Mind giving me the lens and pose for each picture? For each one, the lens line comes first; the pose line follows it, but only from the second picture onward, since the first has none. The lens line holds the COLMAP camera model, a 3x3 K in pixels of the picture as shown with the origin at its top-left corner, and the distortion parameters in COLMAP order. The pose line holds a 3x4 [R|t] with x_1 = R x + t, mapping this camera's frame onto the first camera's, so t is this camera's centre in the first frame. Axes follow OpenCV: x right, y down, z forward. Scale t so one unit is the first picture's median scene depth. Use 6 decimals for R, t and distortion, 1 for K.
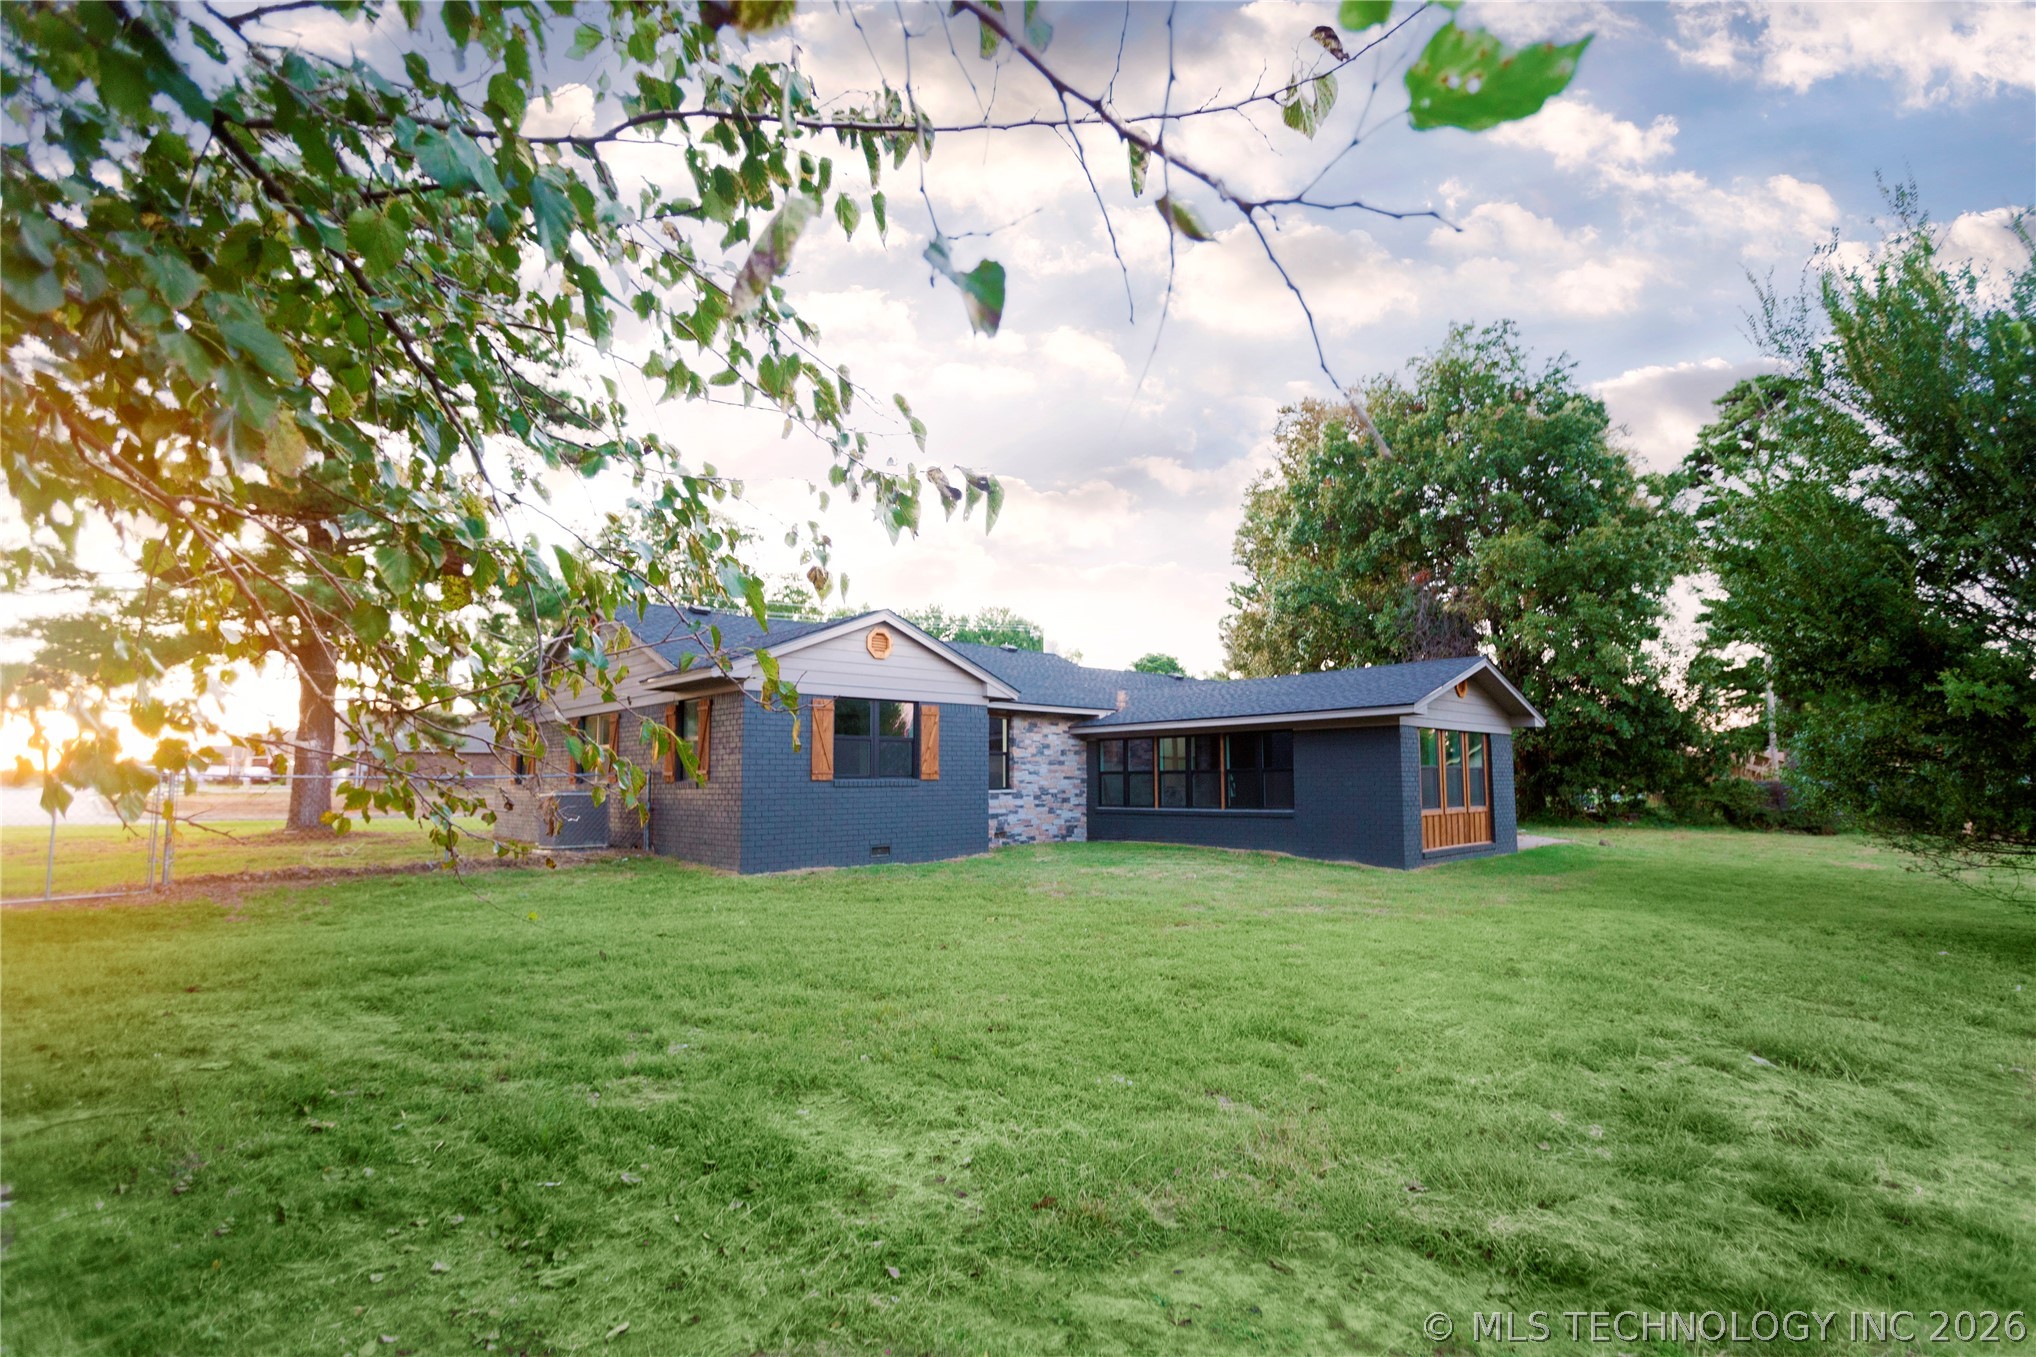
lens RADIAL K [[933.3, 0, 1055.0], [0, 933.3, 683.0], [0, 0, 1]] dist [-0.013492, -0.000158]
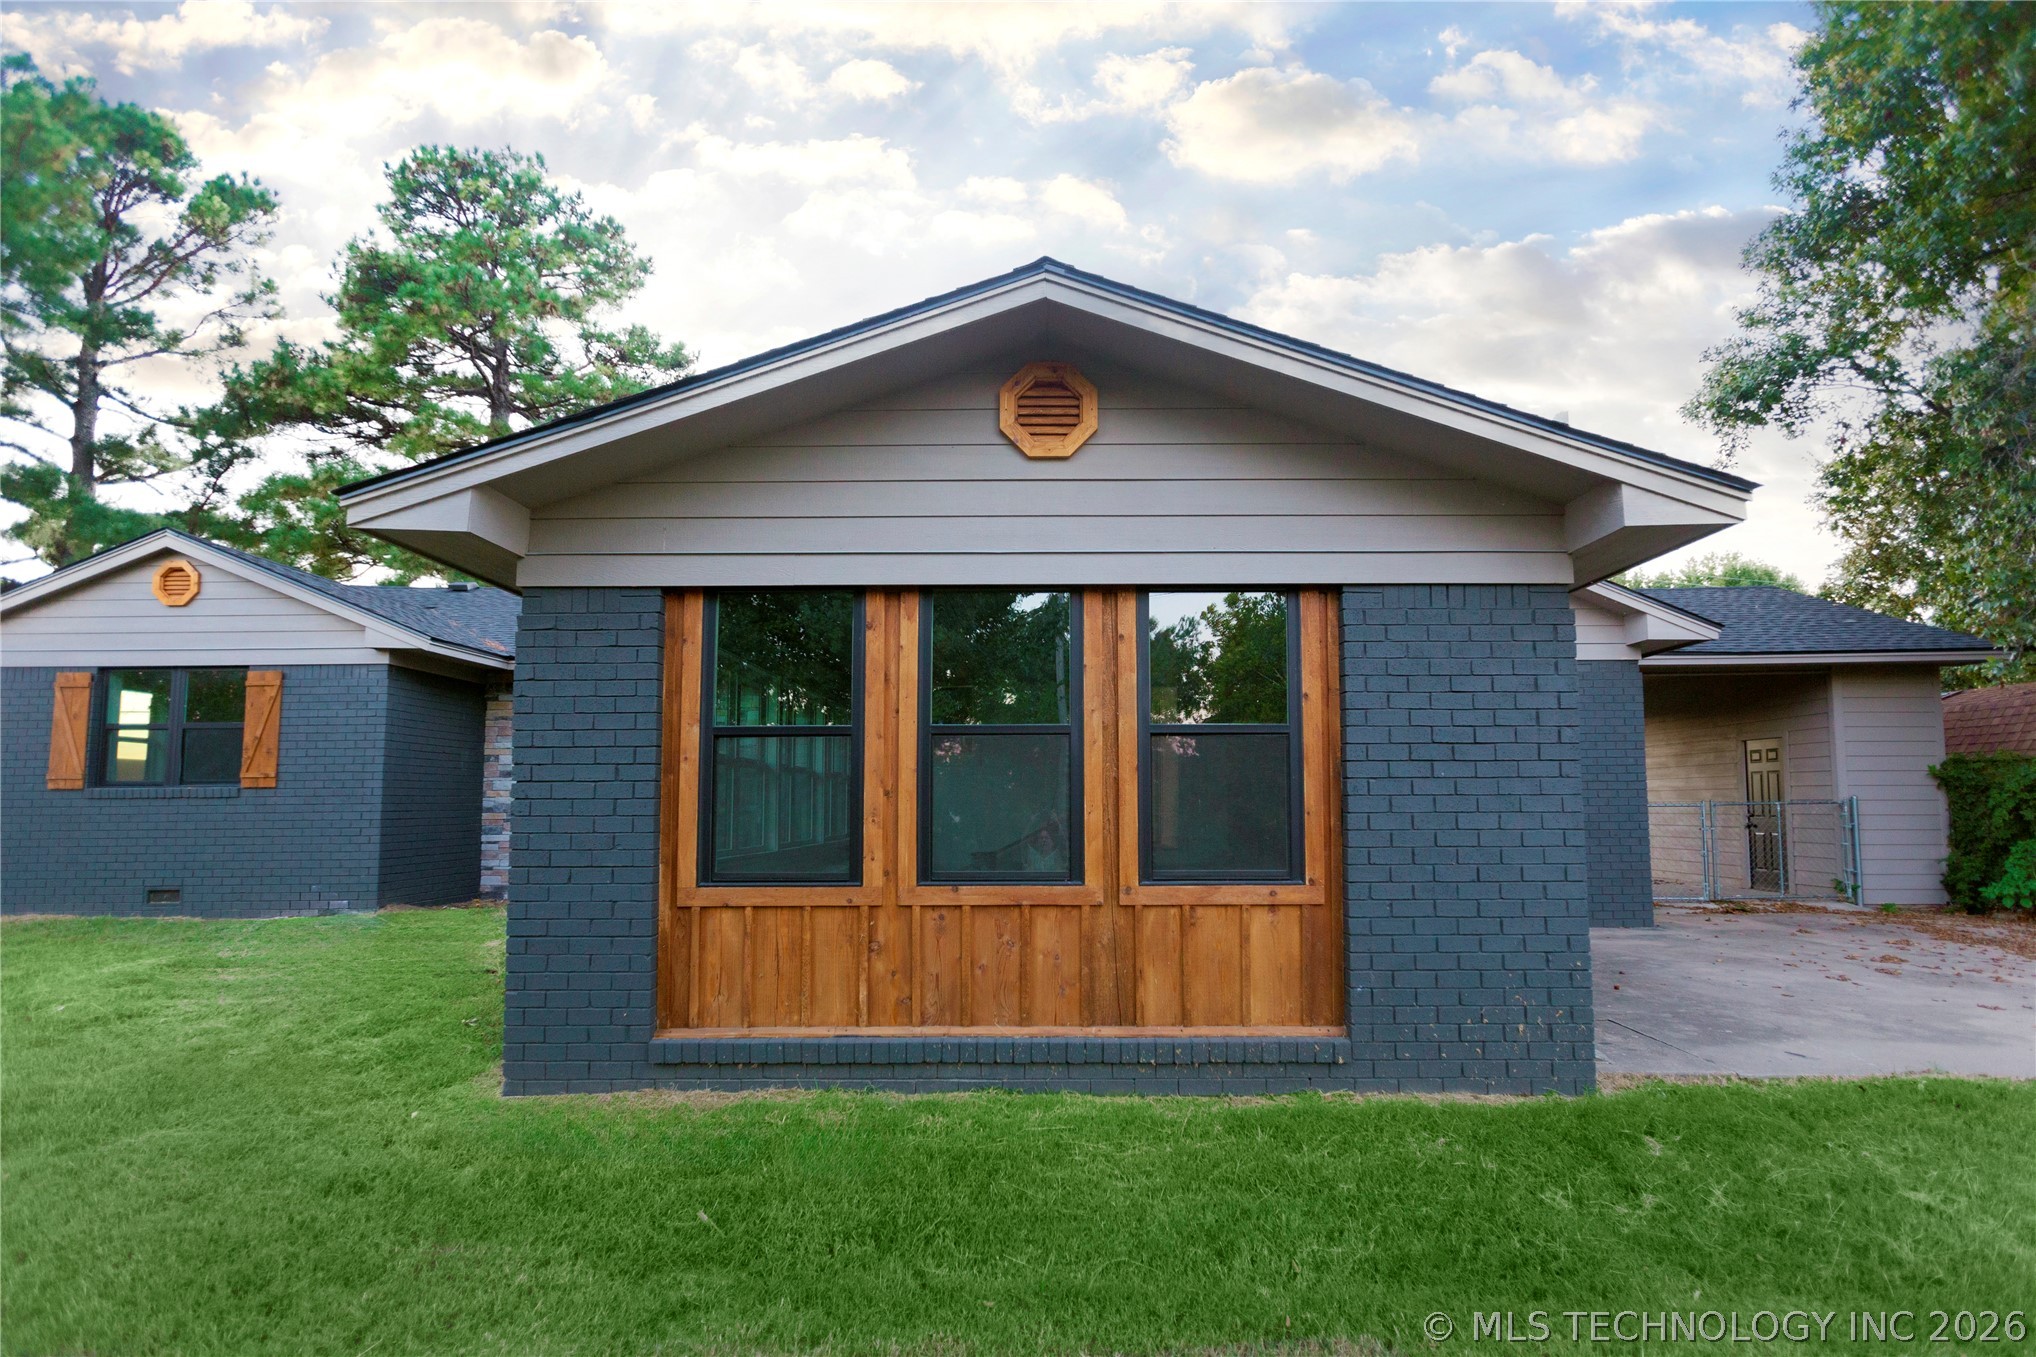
lens RADIAL K [[979.2, 0, 1047.1], [0, 979.2, 732.5], [0, 0, 1]] dist [-0.002816, 0.000565]
pose [[0.706513, -0.048111, -0.706062, 0.559276], [0.075267, 0.997136, 0.007370, 0.080116], [0.703686, -0.058350, 0.708111, 0.715684]]
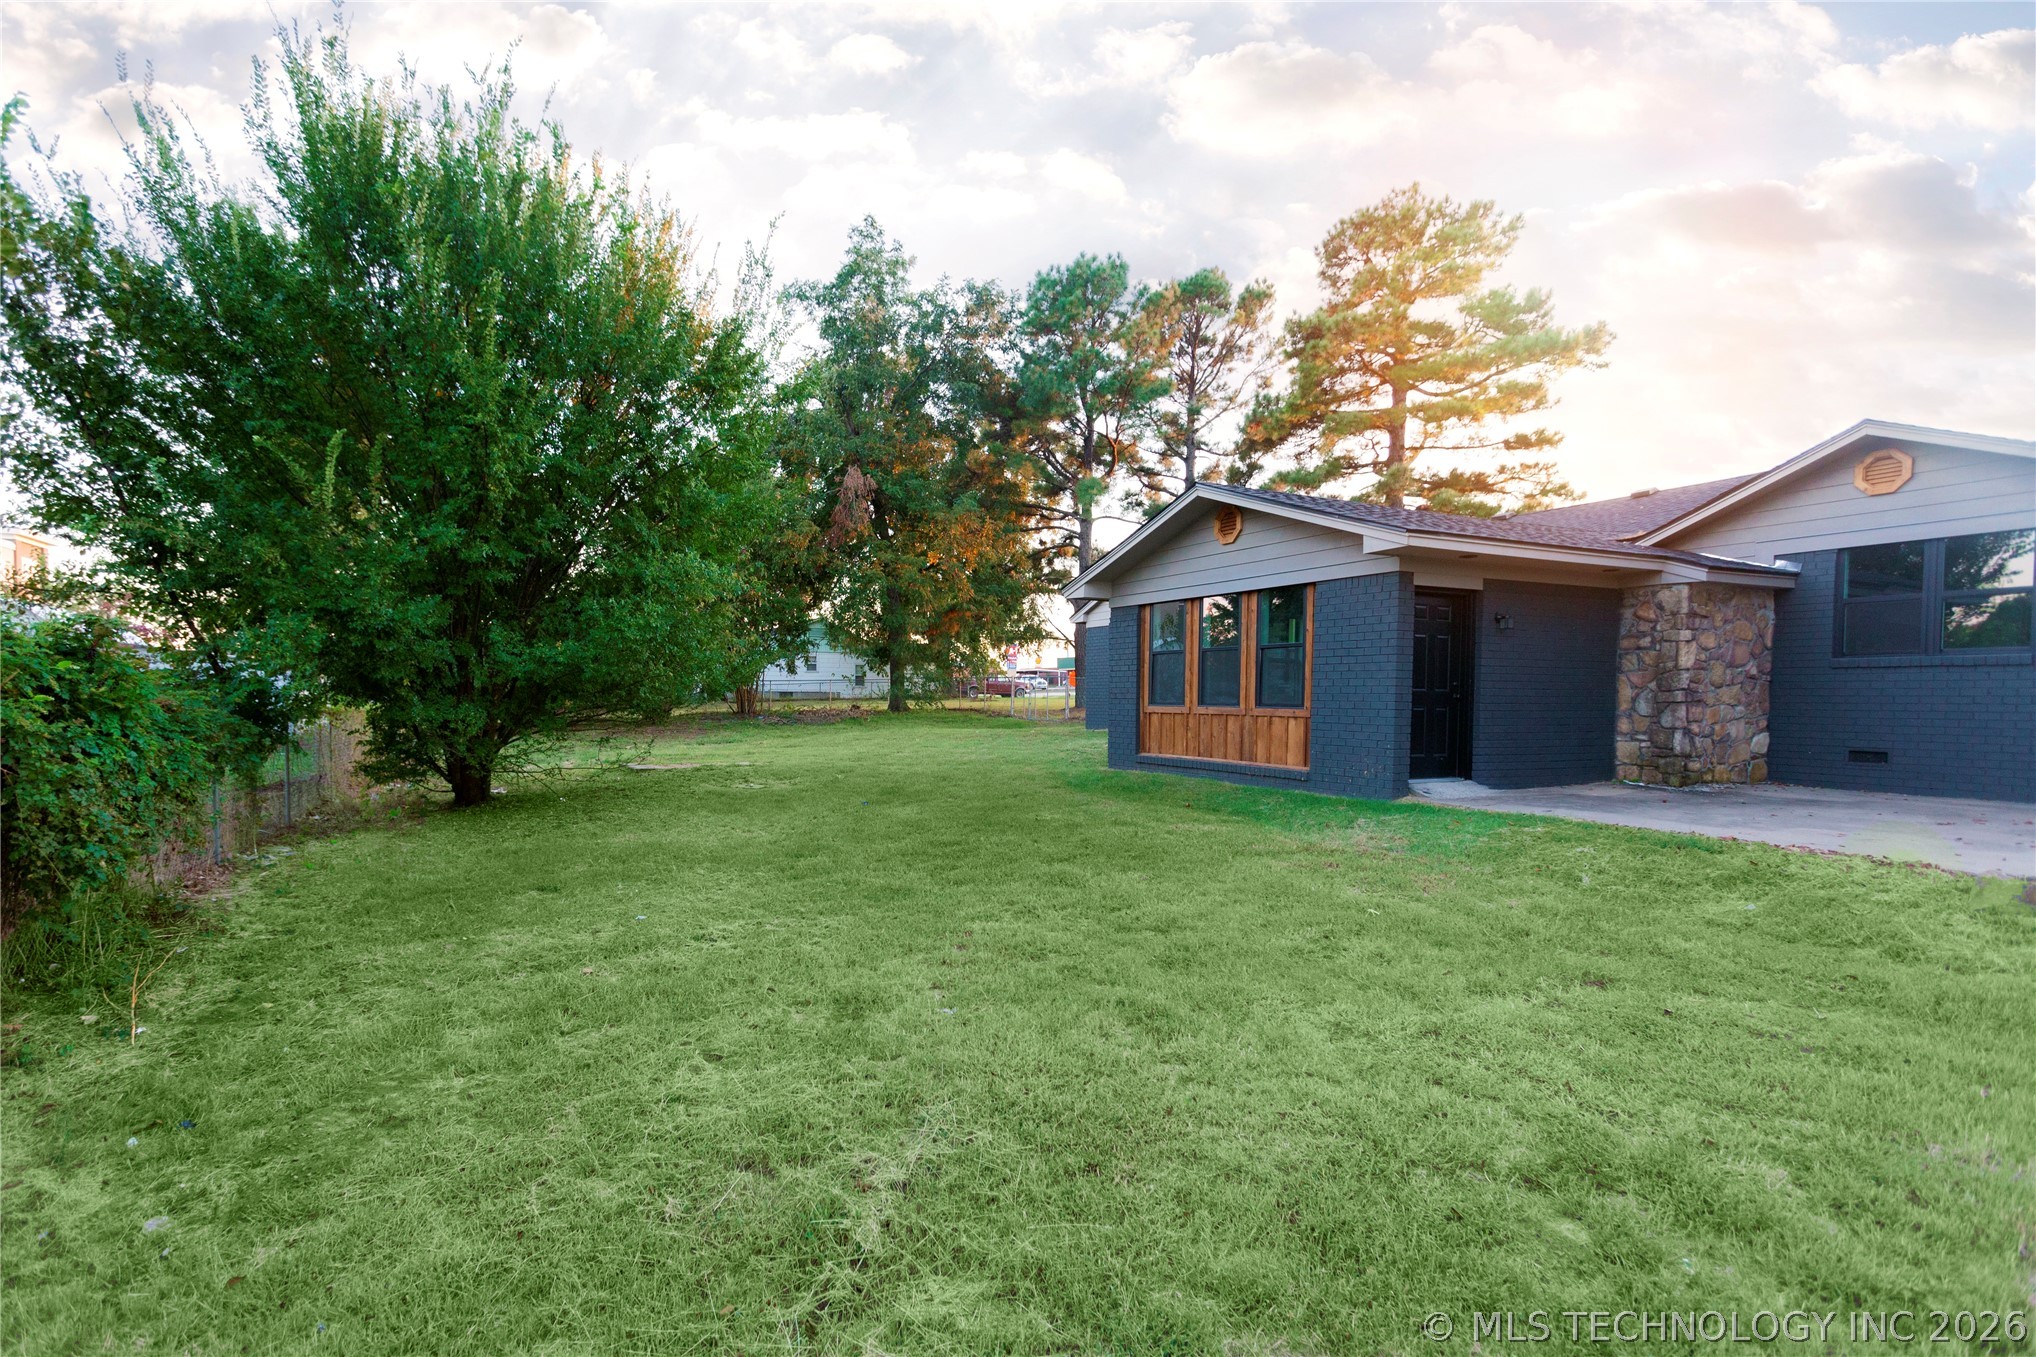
lens RADIAL K [[962.4, 0, 947.0], [0, 962.4, 725.9], [0, 0, 1]] dist [0.003335, 0.002089]
pose [[-0.336233, 0.036652, -0.941065, 1.045718], [0.096299, 0.995343, 0.004359, 0.111293], [0.936842, -0.089158, -0.338197, 0.923680]]
